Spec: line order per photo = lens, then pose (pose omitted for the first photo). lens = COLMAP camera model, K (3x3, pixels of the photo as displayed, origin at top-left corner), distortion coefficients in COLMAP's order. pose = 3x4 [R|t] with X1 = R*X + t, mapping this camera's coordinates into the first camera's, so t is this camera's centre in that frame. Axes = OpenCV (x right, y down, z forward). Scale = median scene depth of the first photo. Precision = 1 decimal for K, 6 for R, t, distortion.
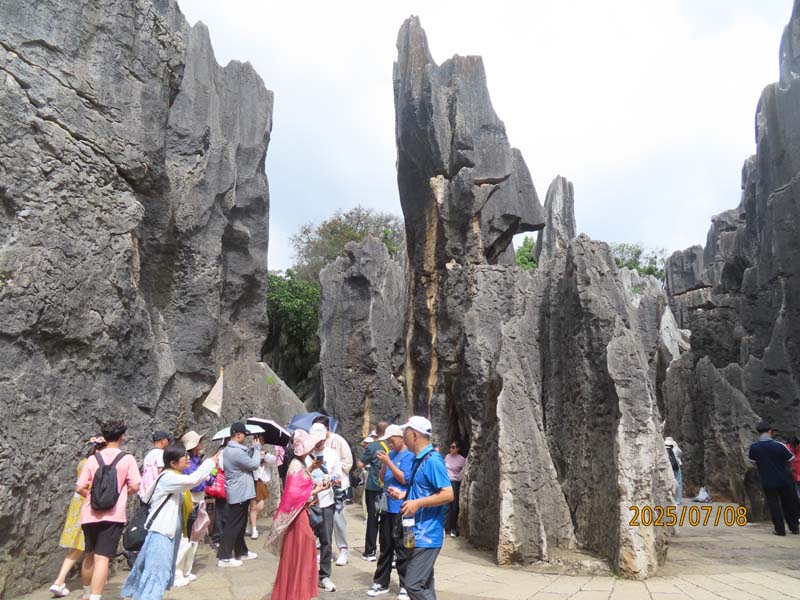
lens RADIAL K [[570.9, 0, 400.9], [0, 570.9, 302.3], [0, 0, 1]] dist [-0.008855, 0.001764]
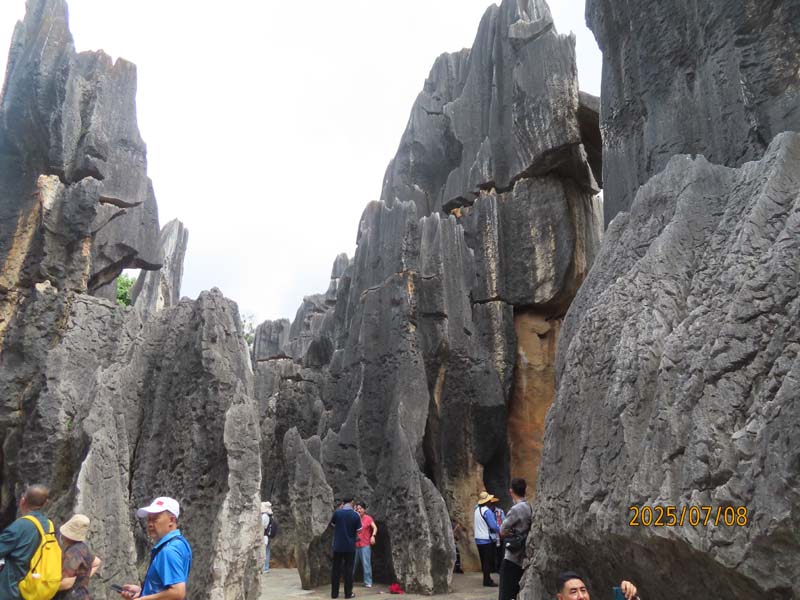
lens RADIAL K [[570.9, 0, 400.9], [0, 570.9, 302.3], [0, 0, 1]] dist [-0.008855, 0.001764]
pose [[0.745036, 0.216751, 0.630825, -0.036527], [-0.156806, 0.976140, -0.150206, -0.002634], [-0.648331, 0.012992, 0.761248, 0.070719]]
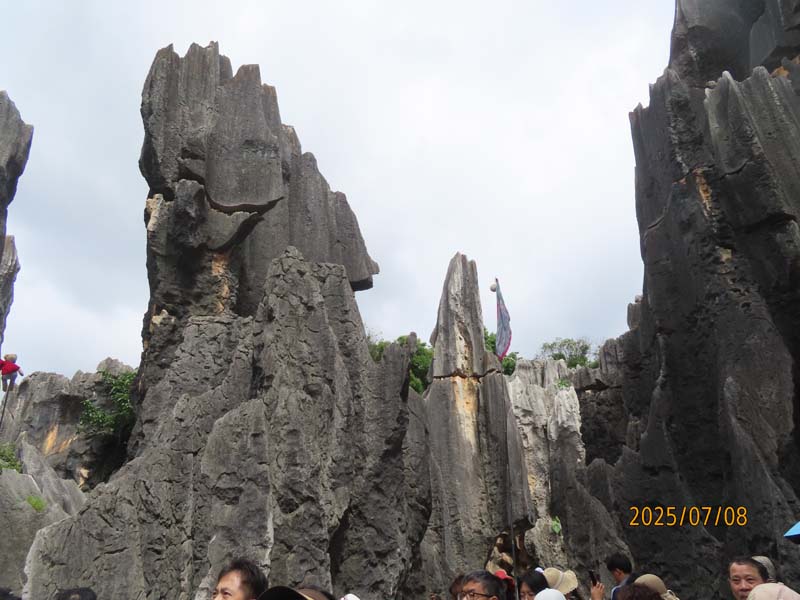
lens RADIAL K [[570.9, 0, 400.9], [0, 570.9, 302.3], [0, 0, 1]] dist [-0.008855, 0.001764]
pose [[0.999036, -0.015196, 0.041189, 0.344195], [0.022788, 0.981391, -0.190663, 0.051280], [-0.037525, 0.191417, 0.980791, 0.326060]]
